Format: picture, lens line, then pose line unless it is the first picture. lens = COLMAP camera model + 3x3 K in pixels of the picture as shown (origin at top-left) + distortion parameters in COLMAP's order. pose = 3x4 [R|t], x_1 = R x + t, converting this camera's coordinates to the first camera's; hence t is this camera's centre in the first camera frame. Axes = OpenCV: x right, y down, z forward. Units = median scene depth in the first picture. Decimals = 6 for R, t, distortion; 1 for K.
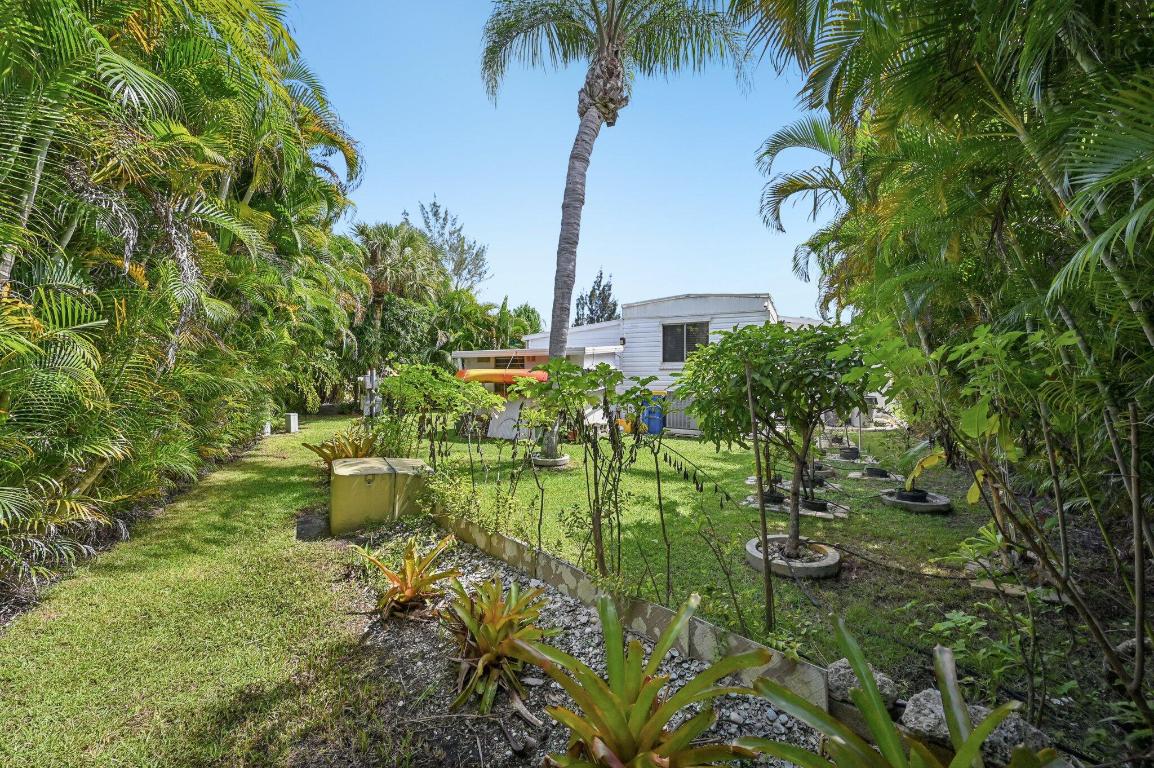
lens RADIAL K [[454.5, 0, 574.0], [0, 454.5, 388.6], [0, 0, 1]] dist [-0.003603, 0.000459]
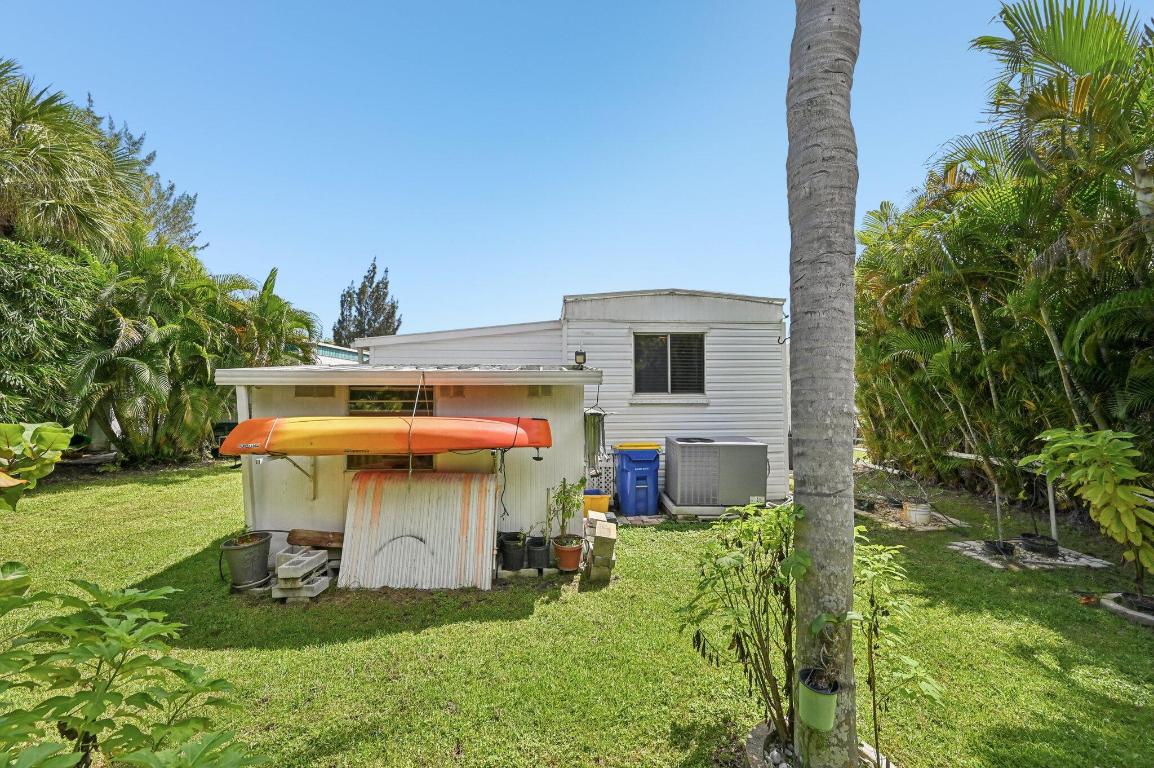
lens RADIAL K [[454.5, 0, 573.7], [0, 454.5, 379.9], [0, 0, 1]] dist [-0.003603, 0.000459]
pose [[0.855403, 0.010018, 0.517865, -0.129500], [0.013922, 0.999007, -0.042322, -0.032680], [-0.517775, 0.043412, 0.854415, 0.326352]]
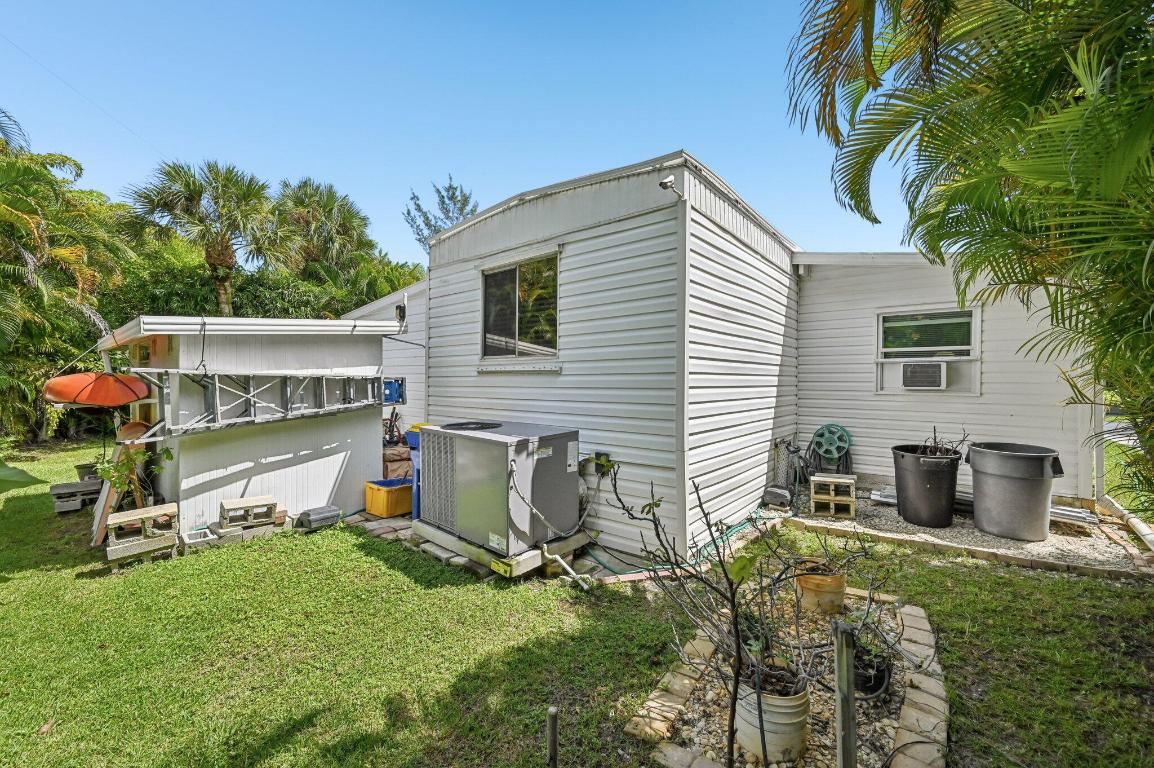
lens RADIAL K [[454.5, 0, 576.2], [0, 454.5, 382.4], [0, 0, 1]] dist [-0.003603, 0.000459]
pose [[0.976798, -0.001364, -0.214158, 0.242693], [-0.002229, 0.999861, -0.016535, -0.016942], [0.214151, 0.016628, 0.976659, 0.376179]]
